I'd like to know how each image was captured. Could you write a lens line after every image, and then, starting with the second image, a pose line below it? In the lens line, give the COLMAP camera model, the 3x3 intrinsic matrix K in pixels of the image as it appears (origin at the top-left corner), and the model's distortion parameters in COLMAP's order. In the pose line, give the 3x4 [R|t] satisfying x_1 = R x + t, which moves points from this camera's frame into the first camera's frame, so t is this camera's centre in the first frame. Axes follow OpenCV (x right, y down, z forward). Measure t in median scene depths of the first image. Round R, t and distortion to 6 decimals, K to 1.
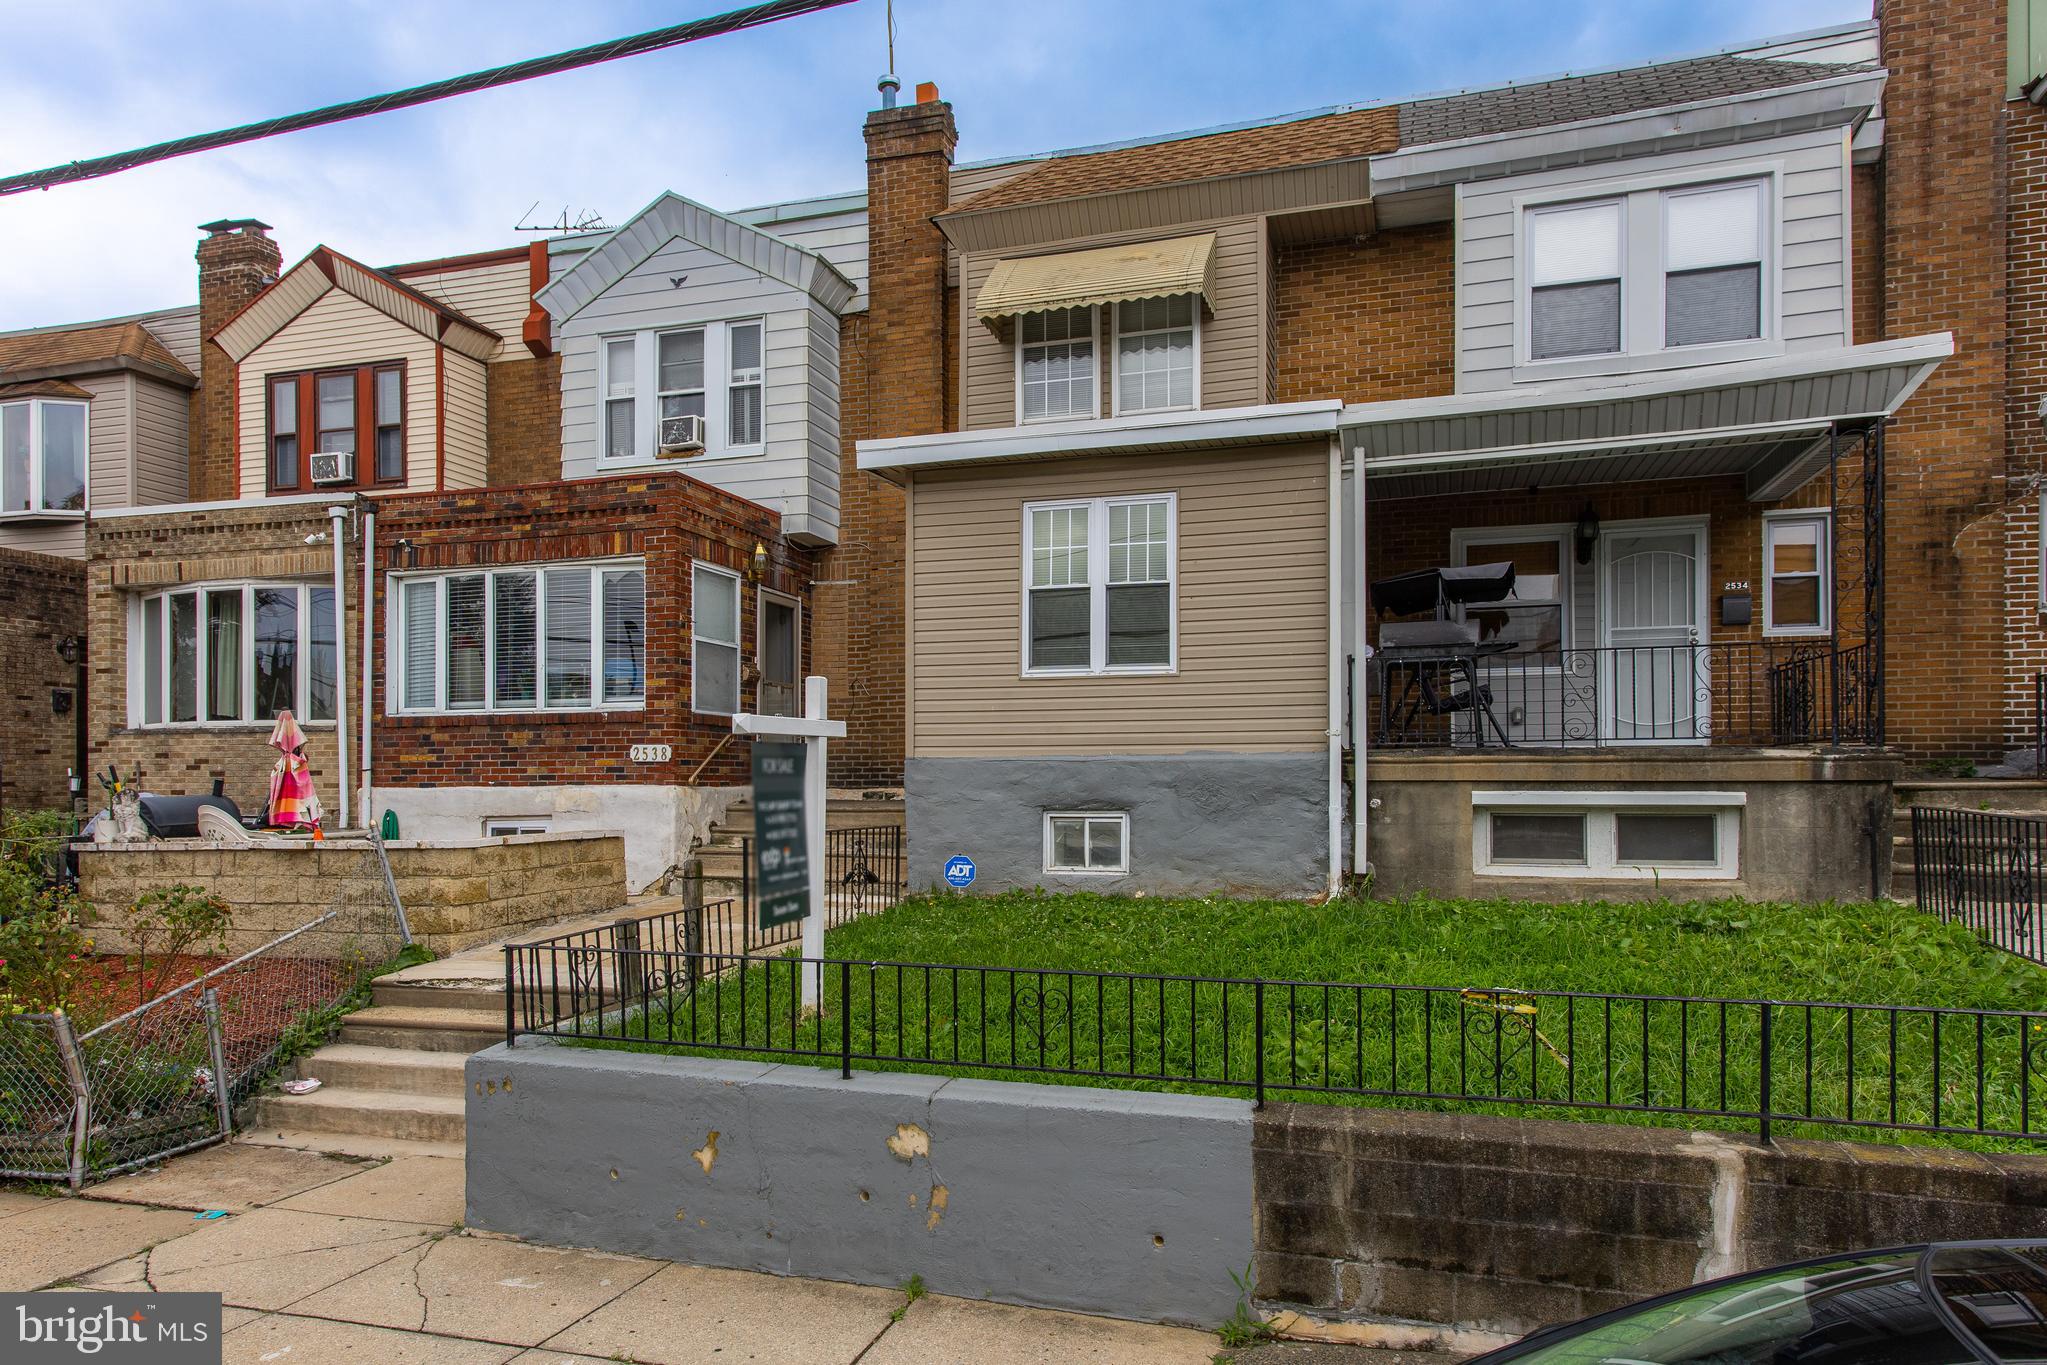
lens RADIAL K [[1303.6, 0, 992.4], [0, 1303.6, 778.3], [0, 0, 1]] dist [0.020122, 0.002807]
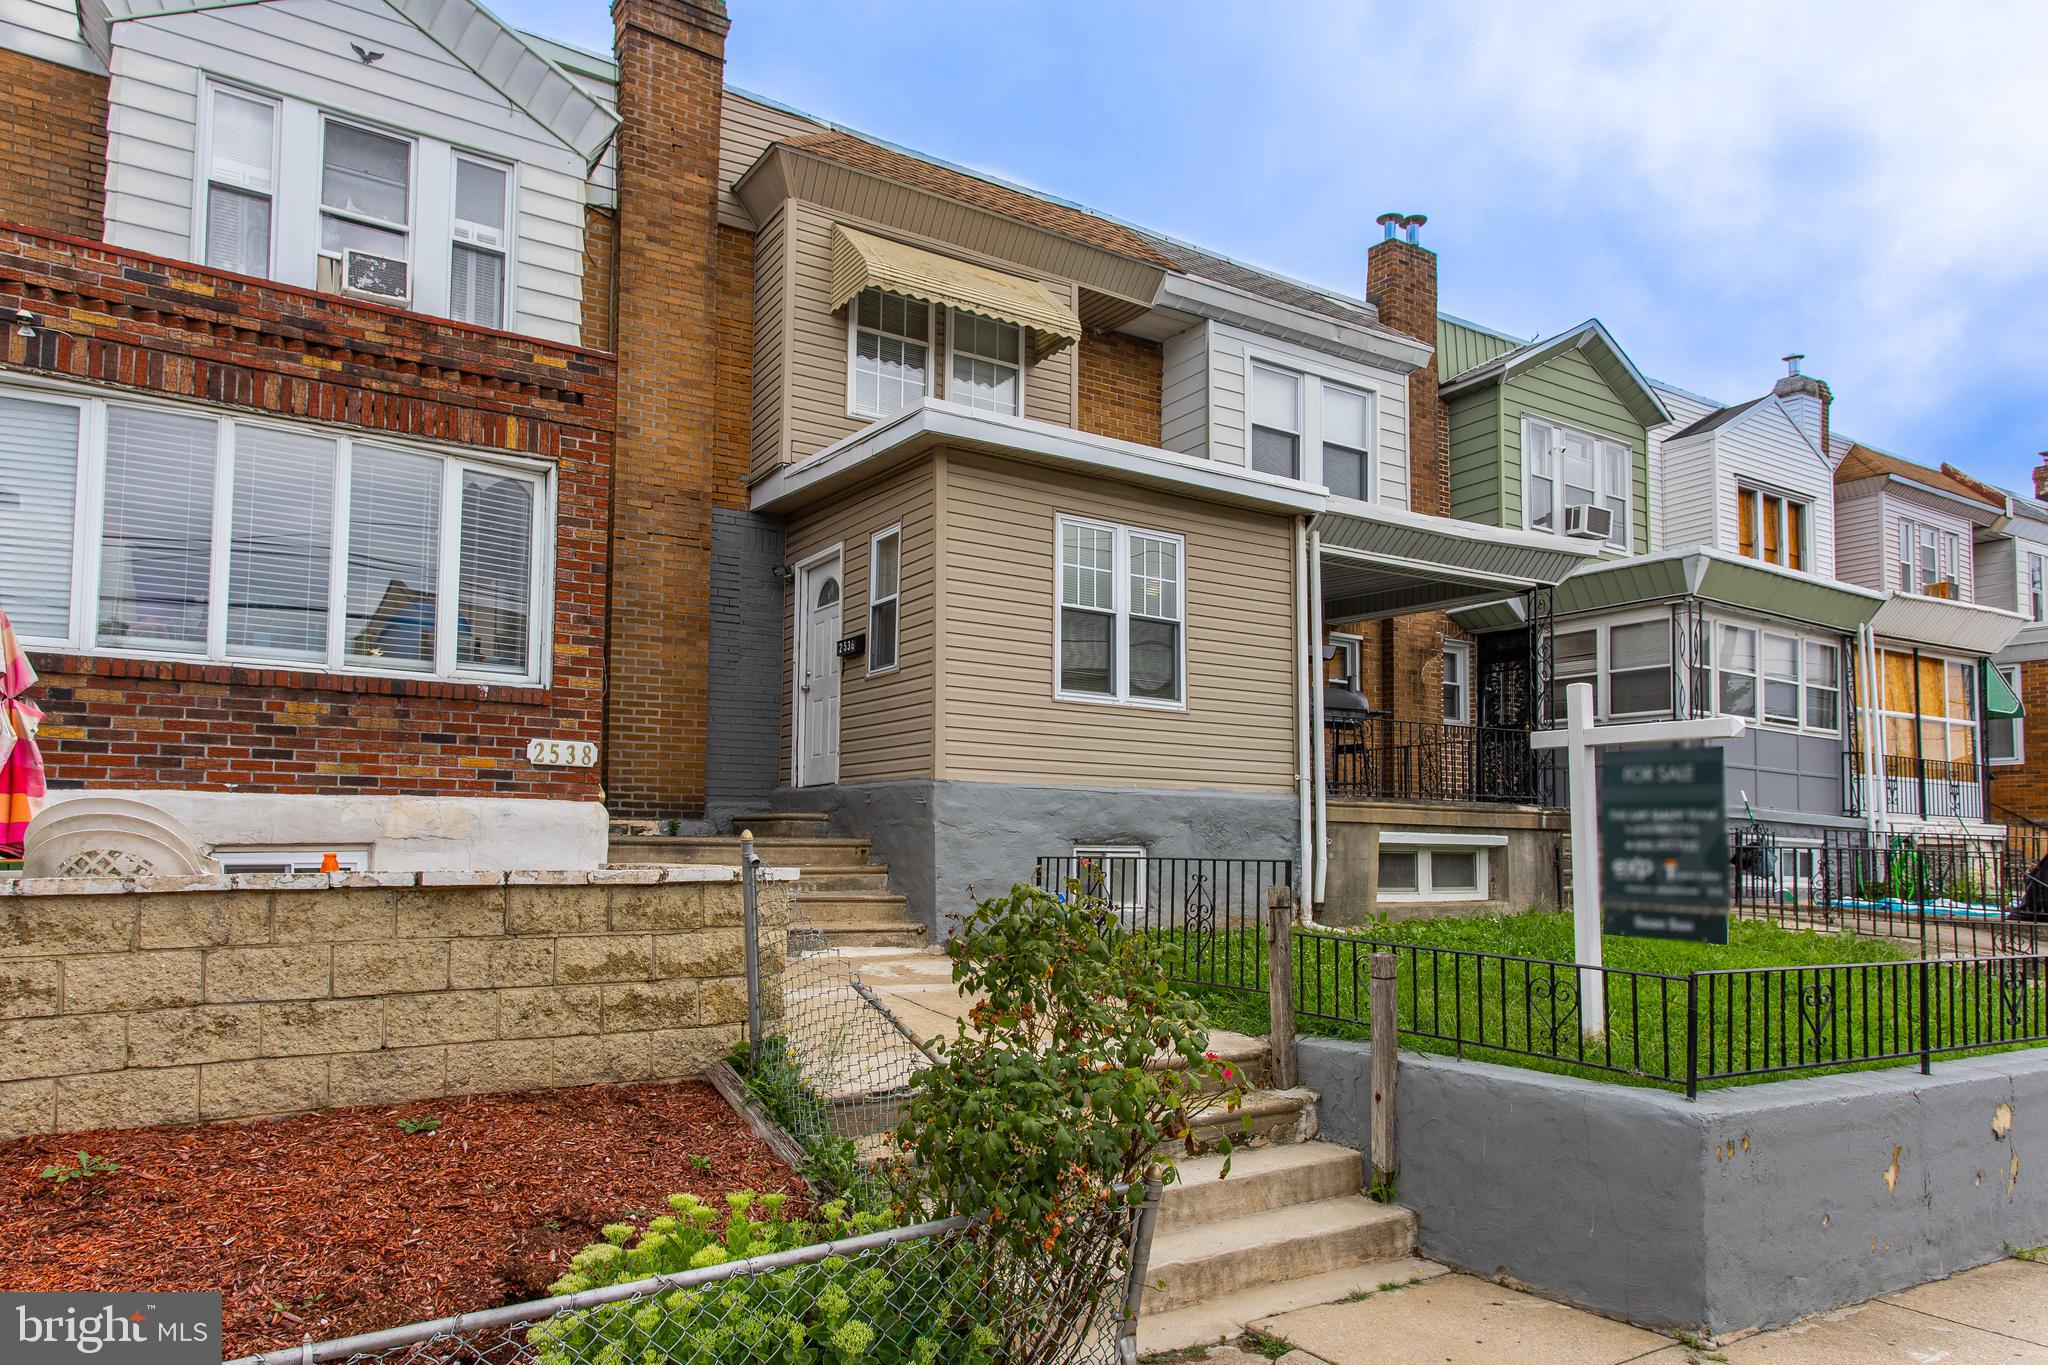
lens RADIAL K [[1304.2, 0, 992.9], [0, 1304.2, 778.3], [0, 0, 1]] dist [0.020122, 0.002807]
pose [[0.646087, 0.055832, 0.761219, -0.676937], [-0.015200, 0.998064, -0.060303, 0.033403], [-0.763113, 0.027390, 0.645685, 0.424005]]
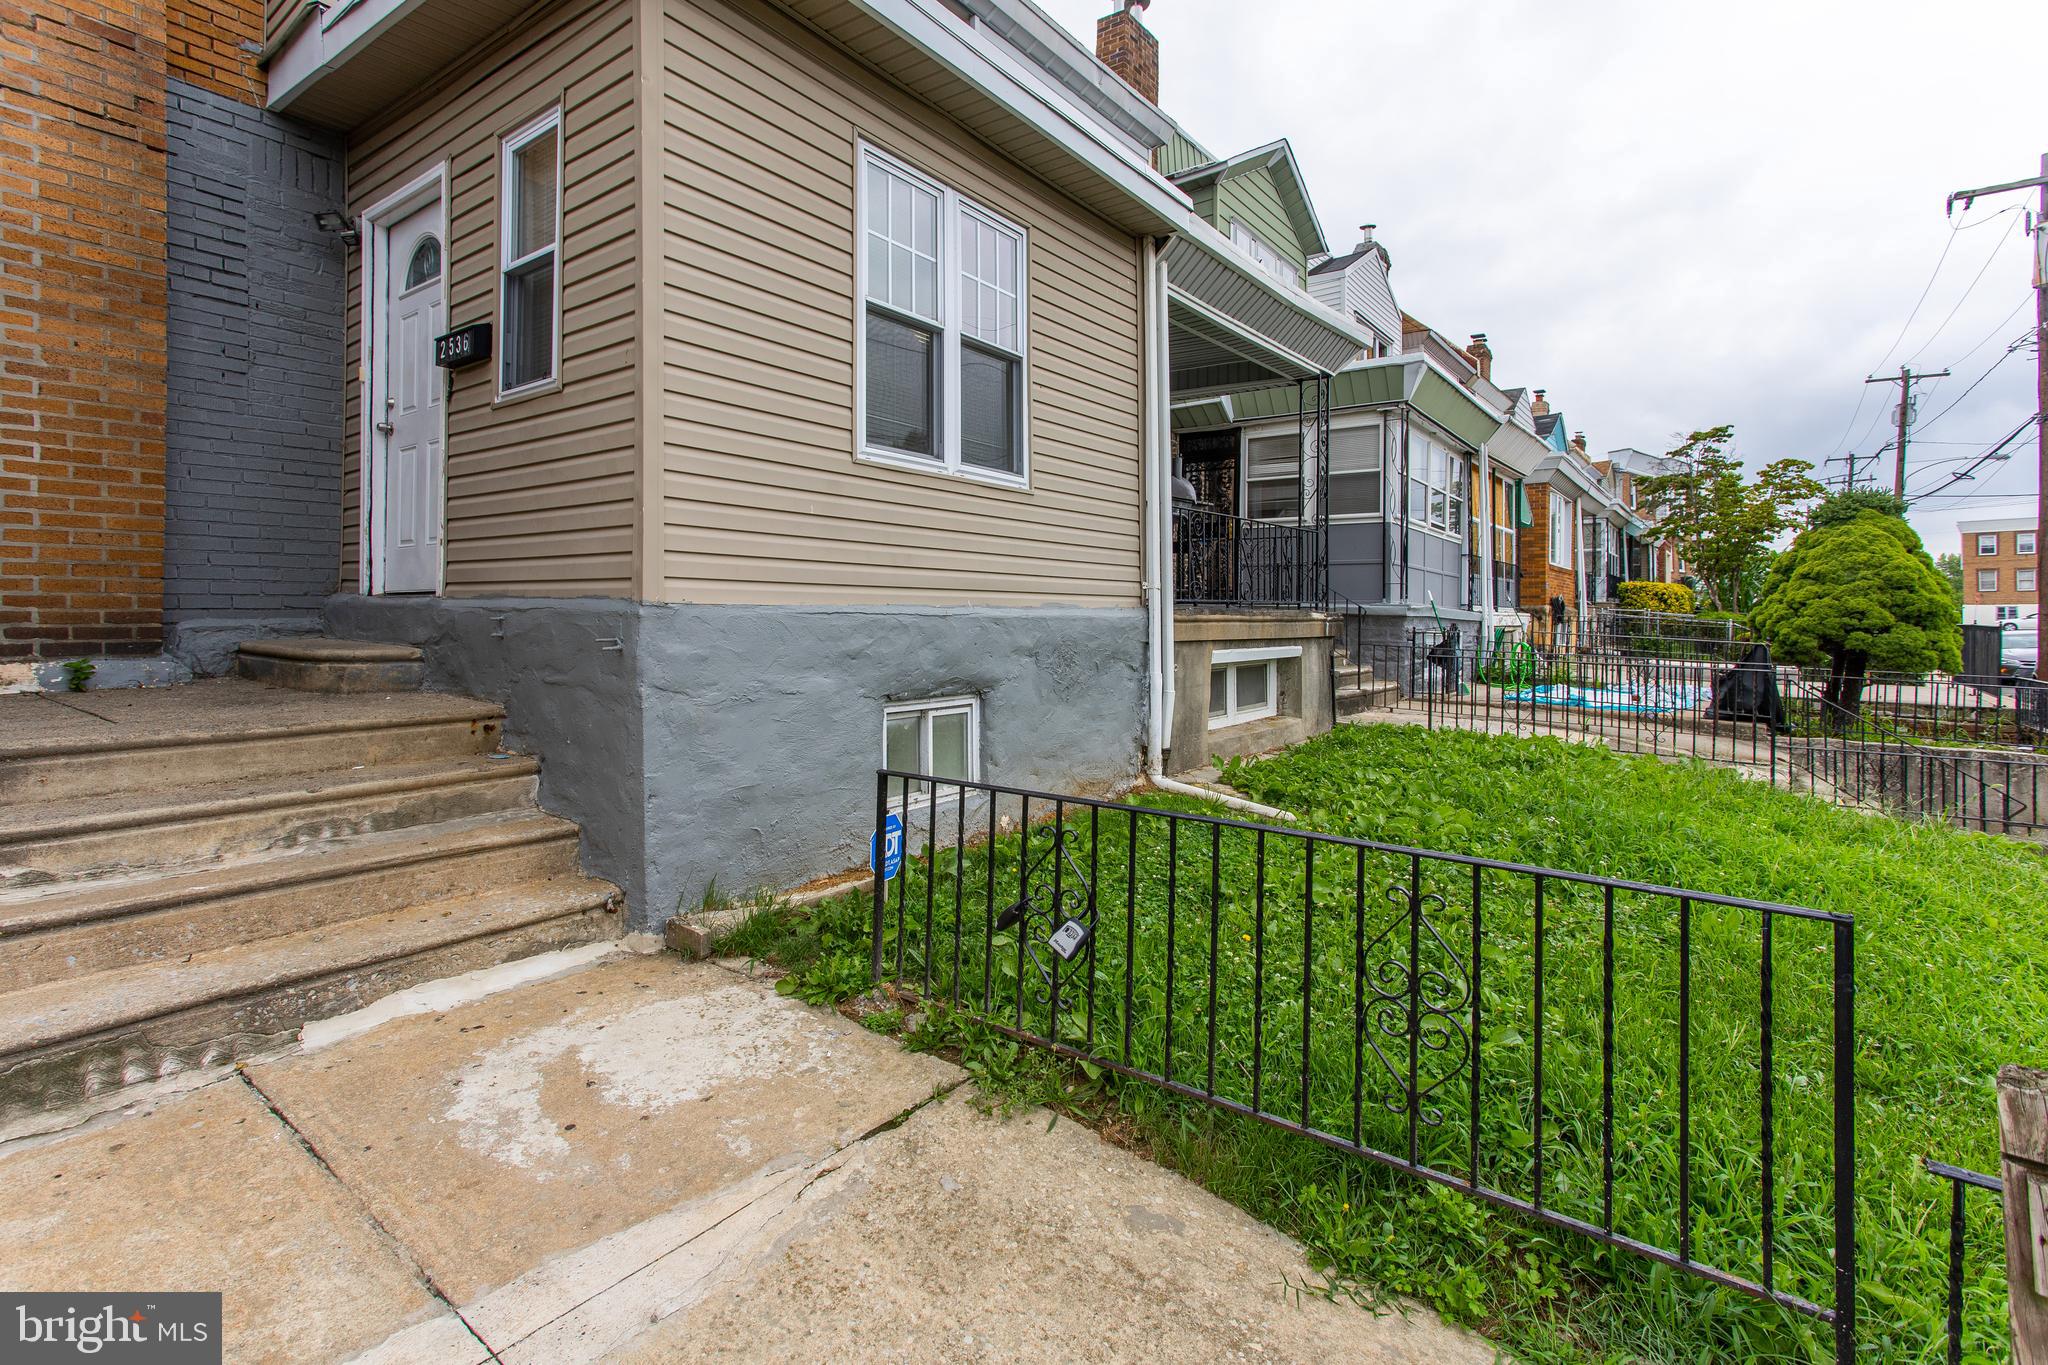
lens RADIAL K [[963.1, 0, 1016.8], [0, 963.1, 604.4], [0, 0, 1]] dist [0.019983, 0.000303]
pose [[0.328358, 0.015753, 0.944422, -0.318539], [-0.009812, 0.999864, -0.013266, -0.012070], [-0.944502, -0.004910, 0.328468, 0.776233]]
